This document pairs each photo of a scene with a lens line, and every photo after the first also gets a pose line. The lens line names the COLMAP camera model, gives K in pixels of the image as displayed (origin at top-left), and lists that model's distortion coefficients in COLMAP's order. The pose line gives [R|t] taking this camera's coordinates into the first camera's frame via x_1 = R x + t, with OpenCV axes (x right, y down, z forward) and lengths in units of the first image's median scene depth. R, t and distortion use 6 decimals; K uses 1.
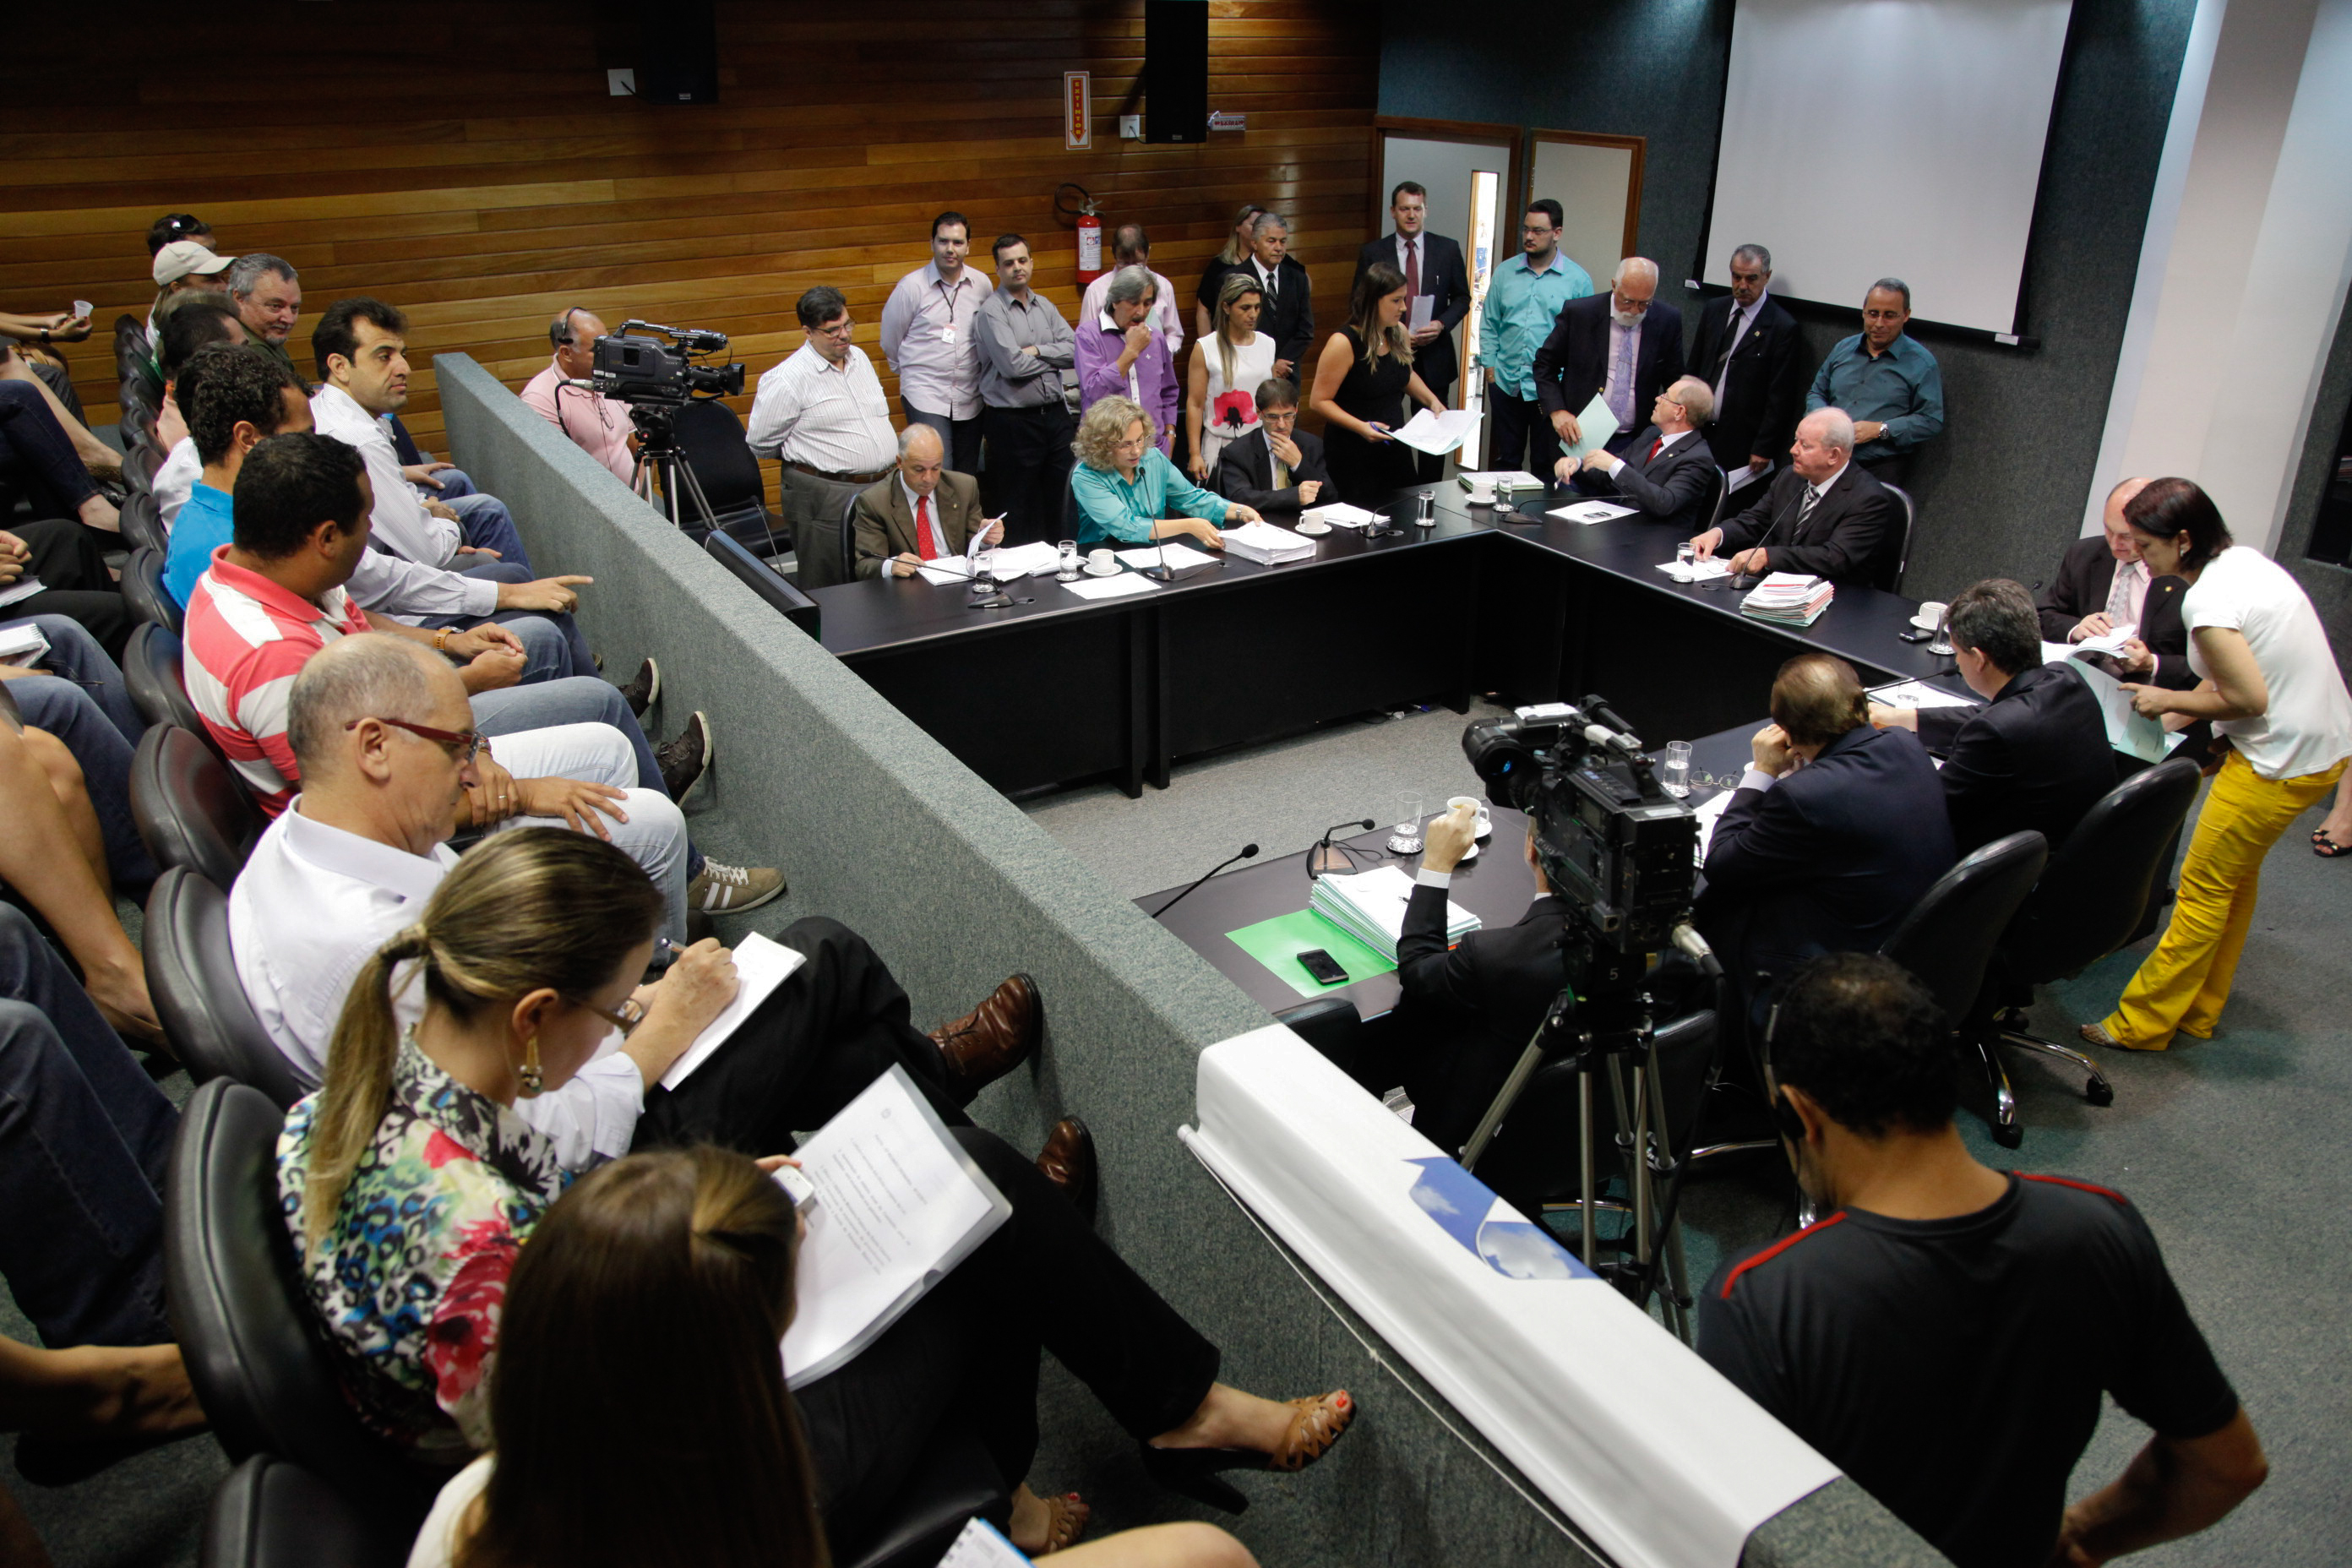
lens RADIAL K [[1534.7, 0, 1172.3], [0, 1534.7, 753.1], [0, 0, 1]] dist [-0.068544, 0.031875]
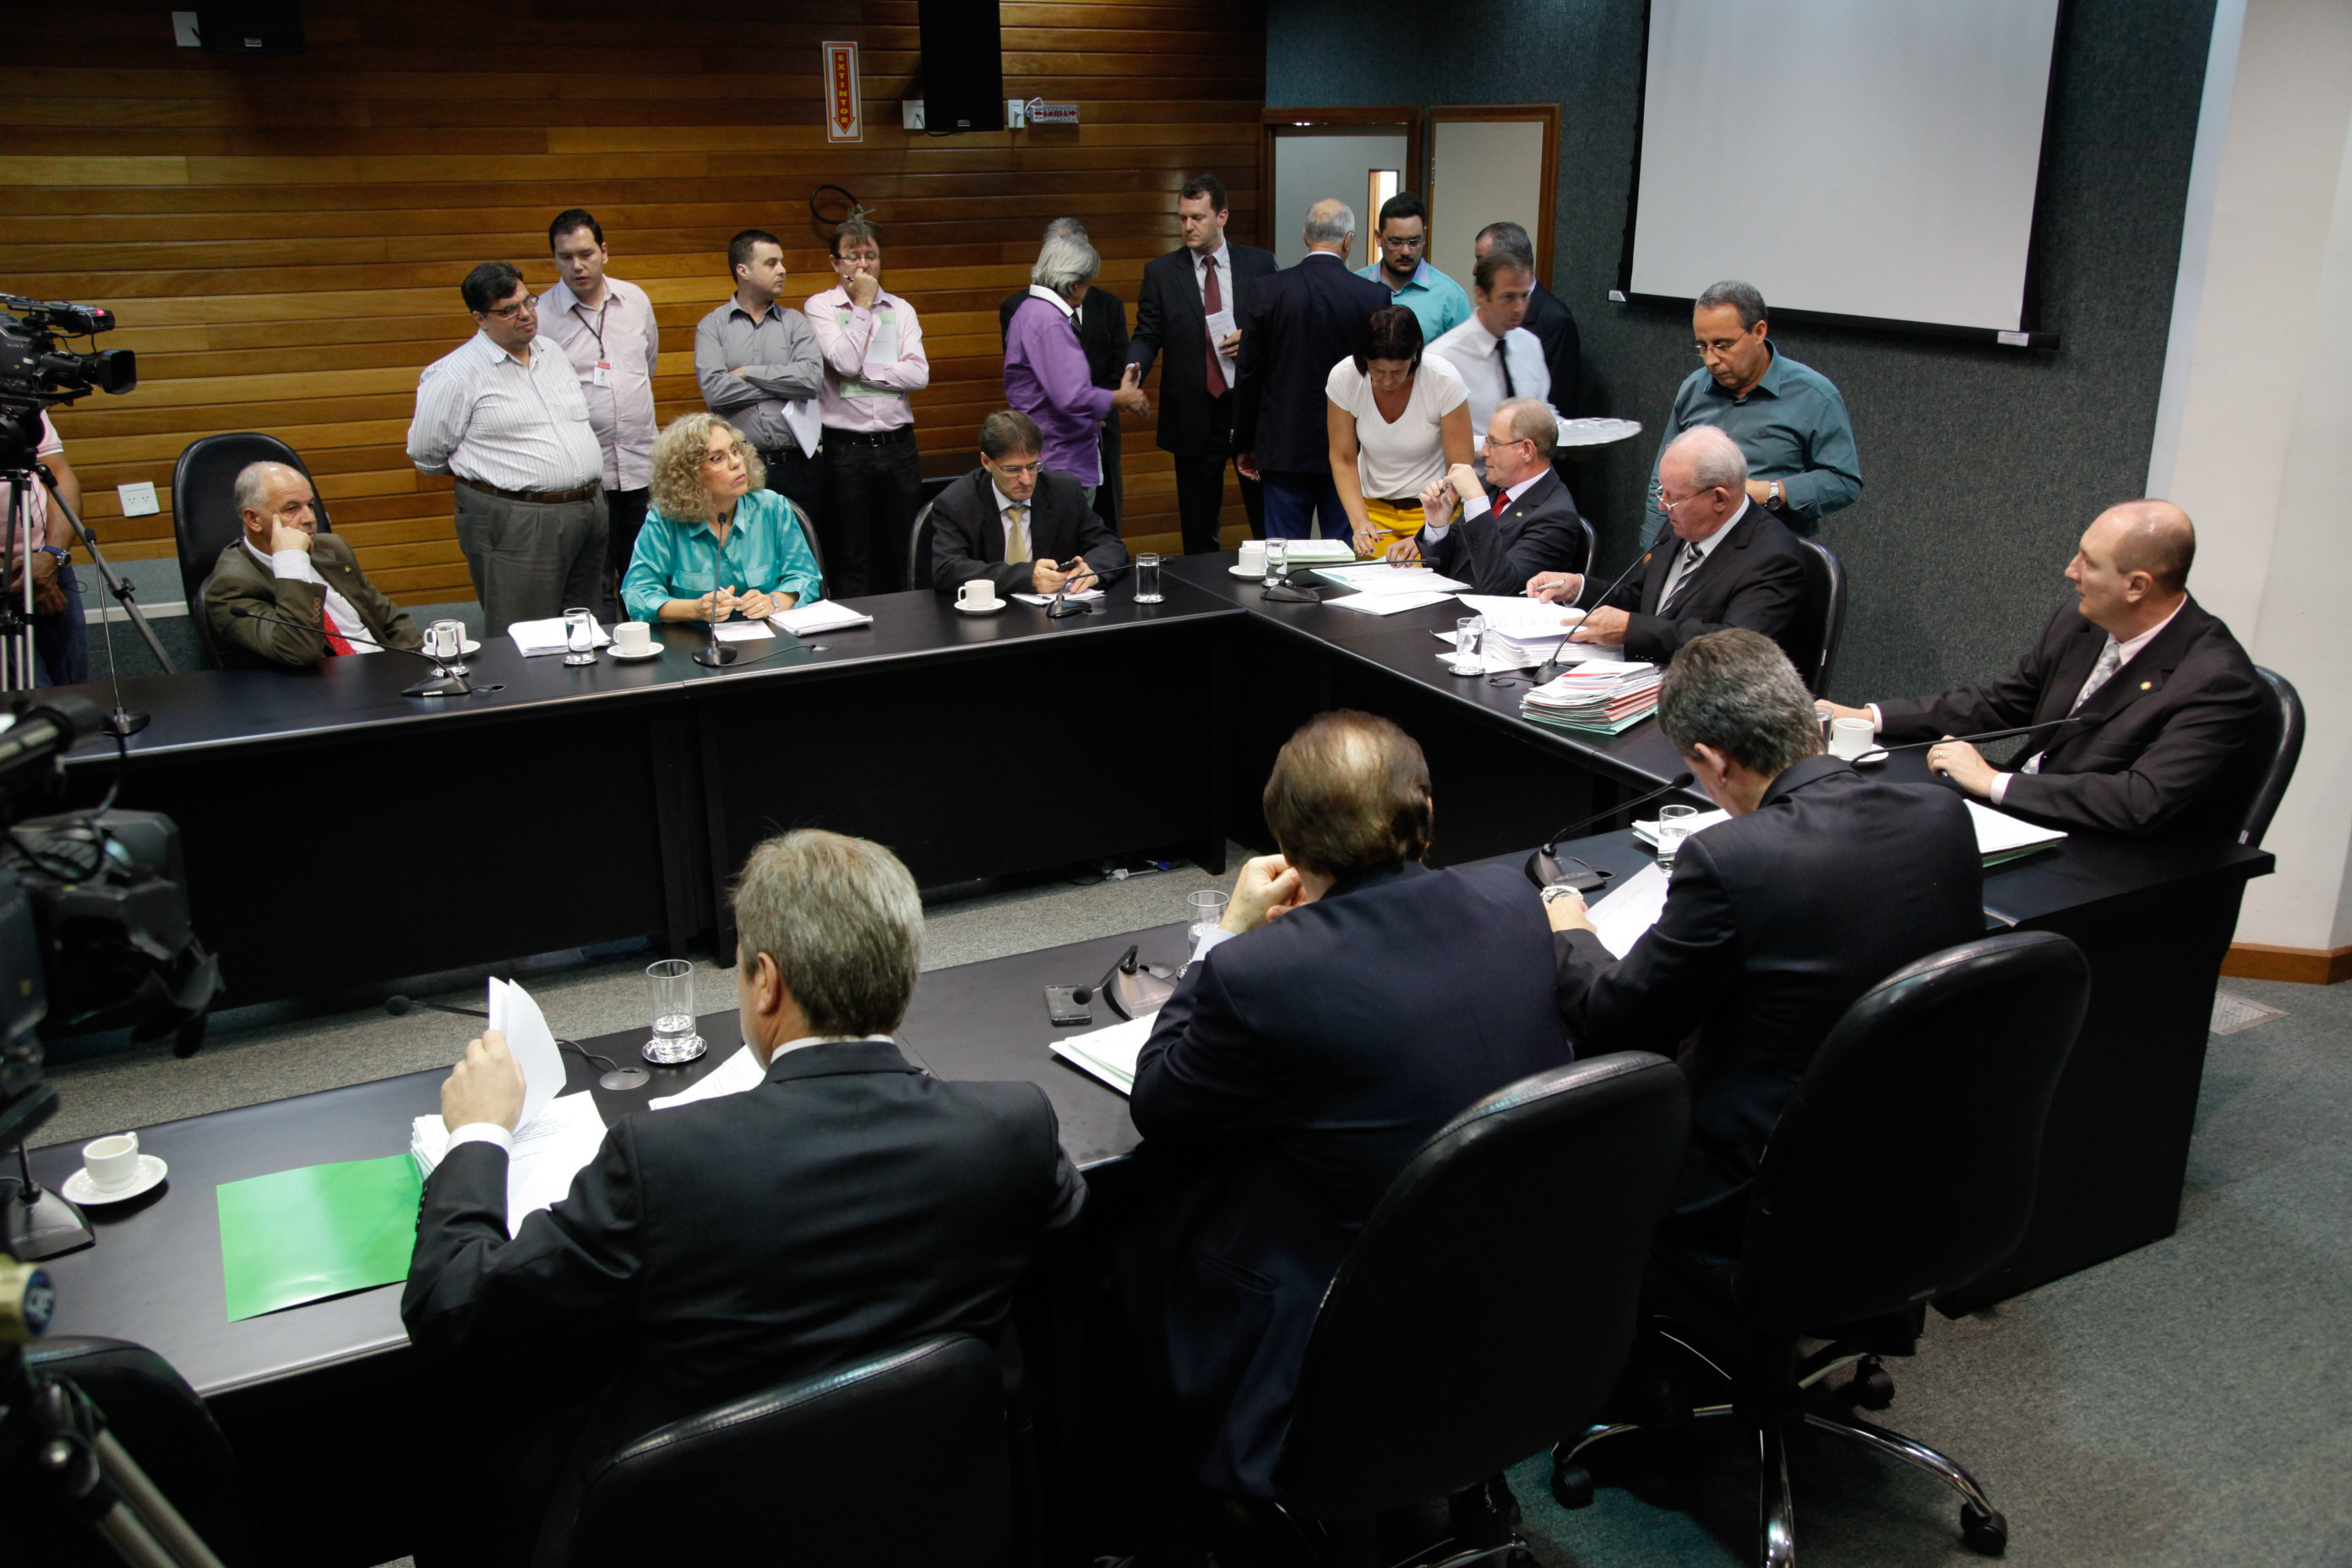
lens RADIAL K [[1805.5, 0, 1179.1], [0, 1805.5, 756.0], [0, 0, 1]] dist [-0.003092, 0.007359]
pose [[0.997785, 0.017299, -0.064232, 0.234344], [-0.024255, 0.993730, -0.109145, 0.011892], [0.061941, 0.110461, 0.991948, 0.183984]]
